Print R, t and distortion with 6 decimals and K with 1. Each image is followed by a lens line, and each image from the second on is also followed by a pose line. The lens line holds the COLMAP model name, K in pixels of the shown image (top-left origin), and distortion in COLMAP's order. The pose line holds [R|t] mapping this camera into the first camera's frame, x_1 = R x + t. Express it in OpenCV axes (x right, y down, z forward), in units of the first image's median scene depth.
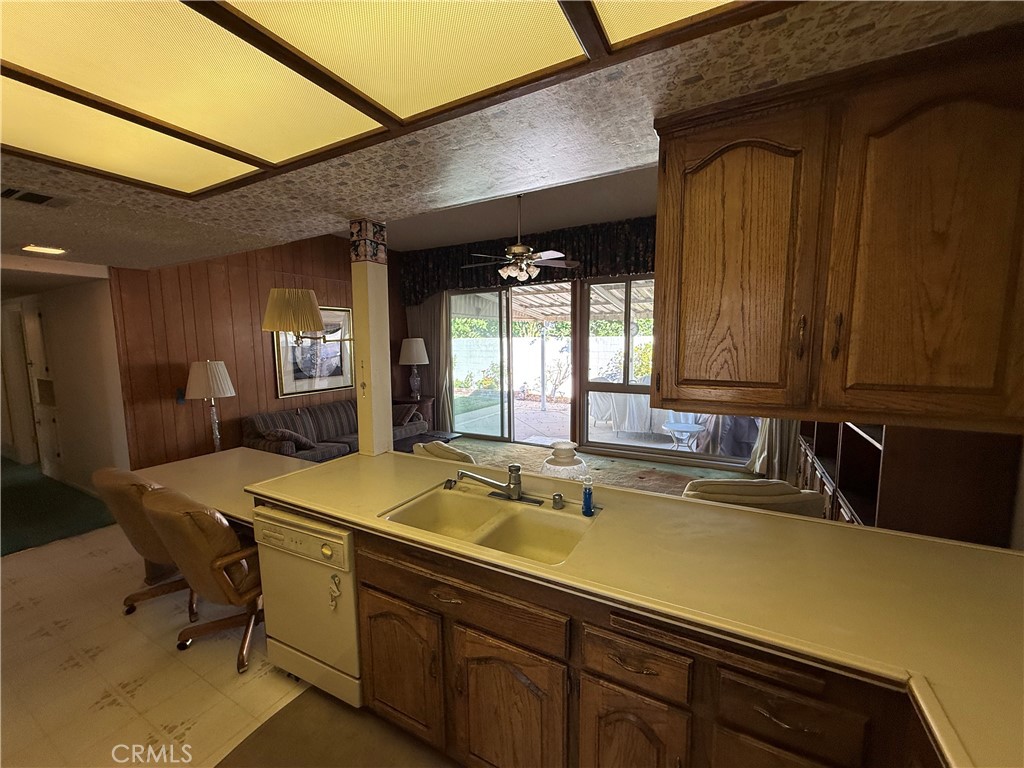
lens RADIAL K [[407.1, 0, 508.6], [0, 407.1, 384.9], [0, 0, 1]] dist [0.000980, 0.000176]
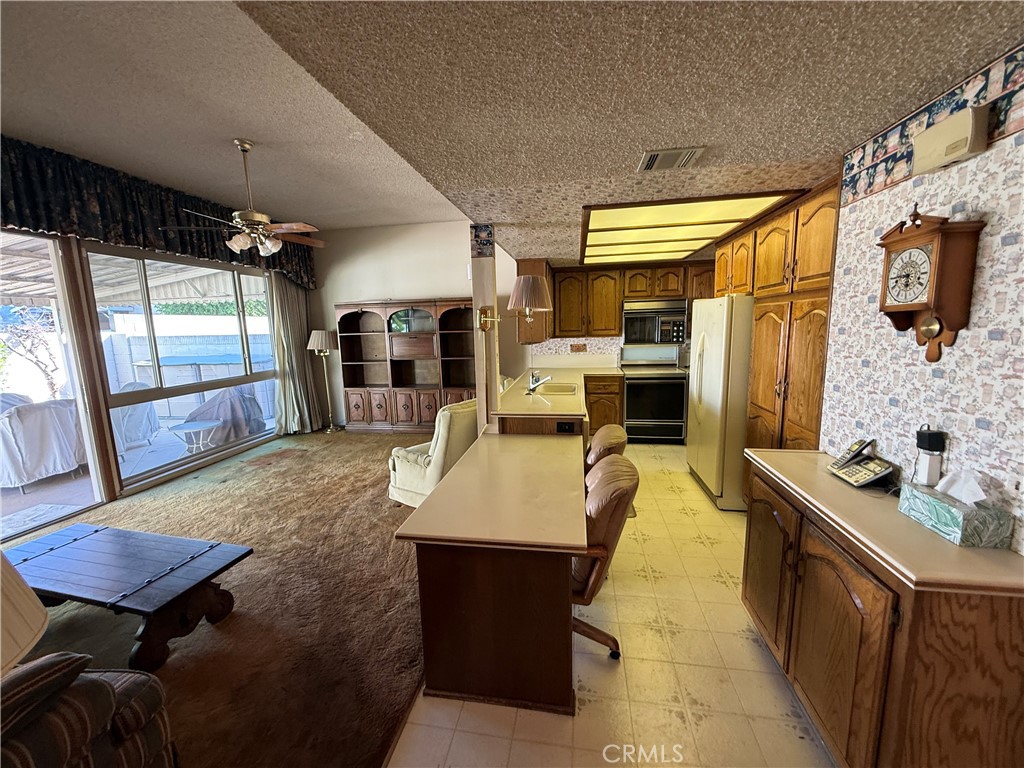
lens RADIAL K [[407.1, 0, 509.5], [0, 407.1, 381.3], [0, 0, 1]] dist [0.000980, 0.000176]
pose [[-0.327971, -0.112752, 0.937935, -0.702658], [0.132499, 0.977547, 0.163846, -0.055597], [-0.935350, 0.178012, -0.305668, 0.611003]]
